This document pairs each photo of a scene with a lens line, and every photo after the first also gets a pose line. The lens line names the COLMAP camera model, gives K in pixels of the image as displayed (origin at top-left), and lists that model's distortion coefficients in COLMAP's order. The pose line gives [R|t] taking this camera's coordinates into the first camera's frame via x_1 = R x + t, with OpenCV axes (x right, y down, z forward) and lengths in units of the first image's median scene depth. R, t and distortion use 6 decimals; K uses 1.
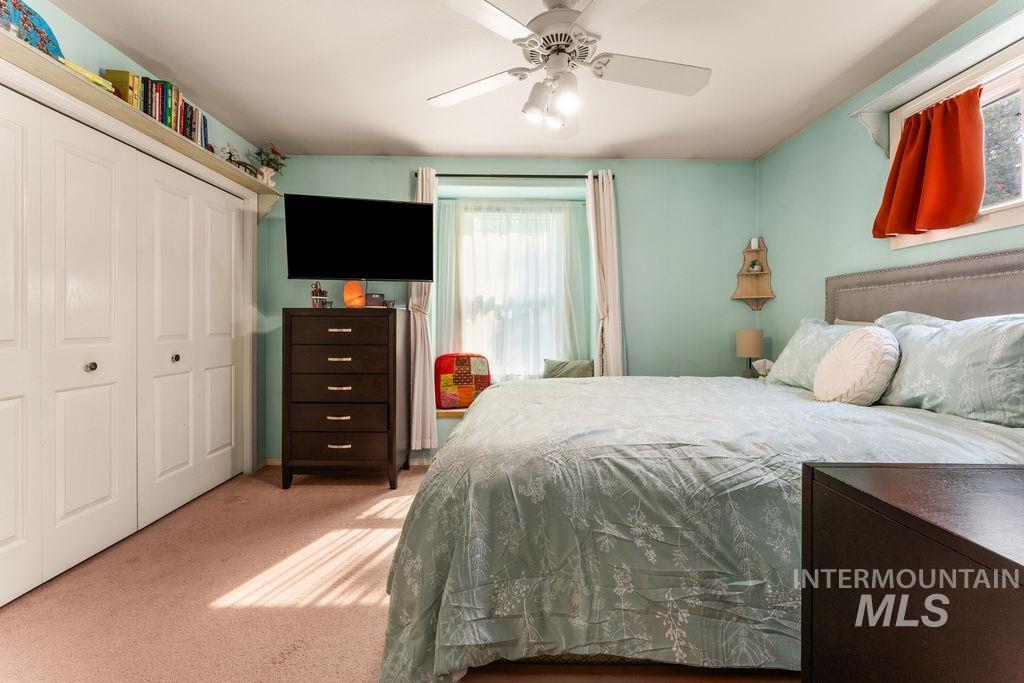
lens RADIAL K [[415.2, 0, 507.6], [0, 415.2, 325.2], [0, 0, 1]] dist [0.000967, -0.000635]
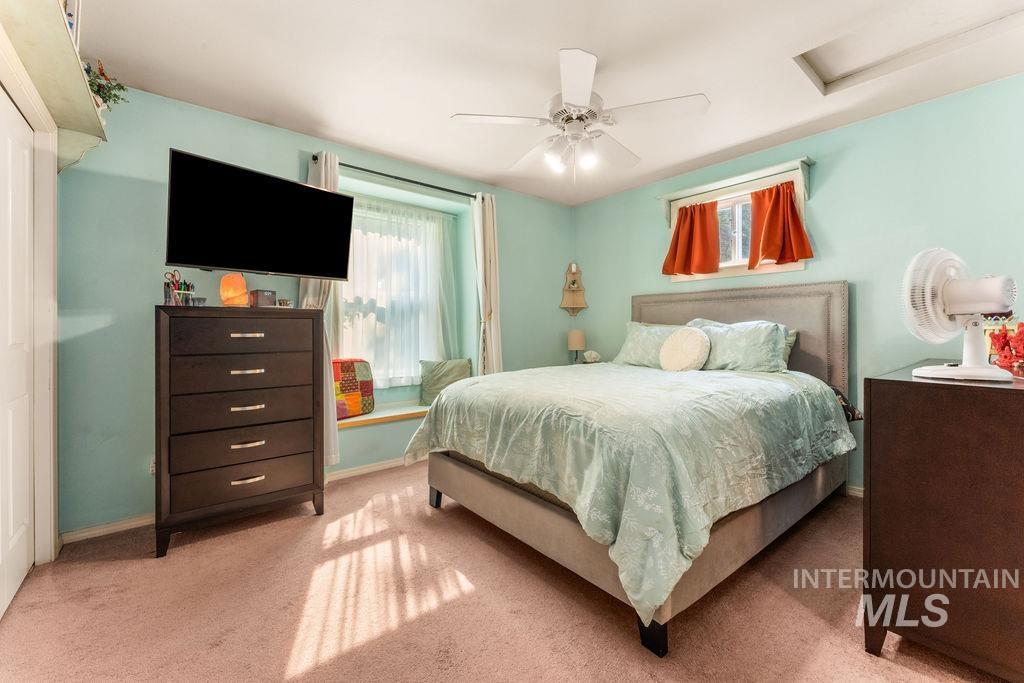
lens RADIAL K [[415.2, 0, 506.6], [0, 415.2, 328.7], [0, 0, 1]] dist [0.000967, -0.000635]
pose [[0.784204, -0.006508, 0.620469, -0.463160], [0.005394, 0.999979, 0.003671, -0.000437], [-0.620480, 0.000469, 0.784222, 0.057280]]
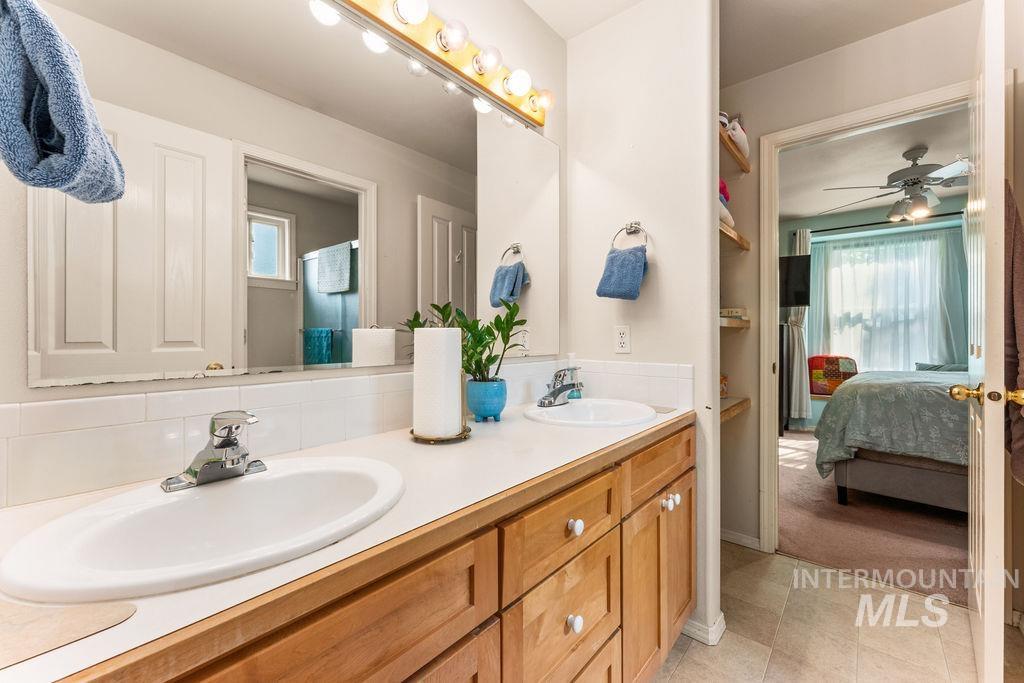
lens RADIAL K [[415.2, 0, 511.2], [0, 415.2, 337.2], [0, 0, 1]] dist [0.000967, -0.000635]
pose [[0.752028, 0.001516, -0.659130, -0.001270], [0.001903, 0.999988, 0.004471, -0.000288], [0.659129, -0.004617, 0.752016, -0.818099]]
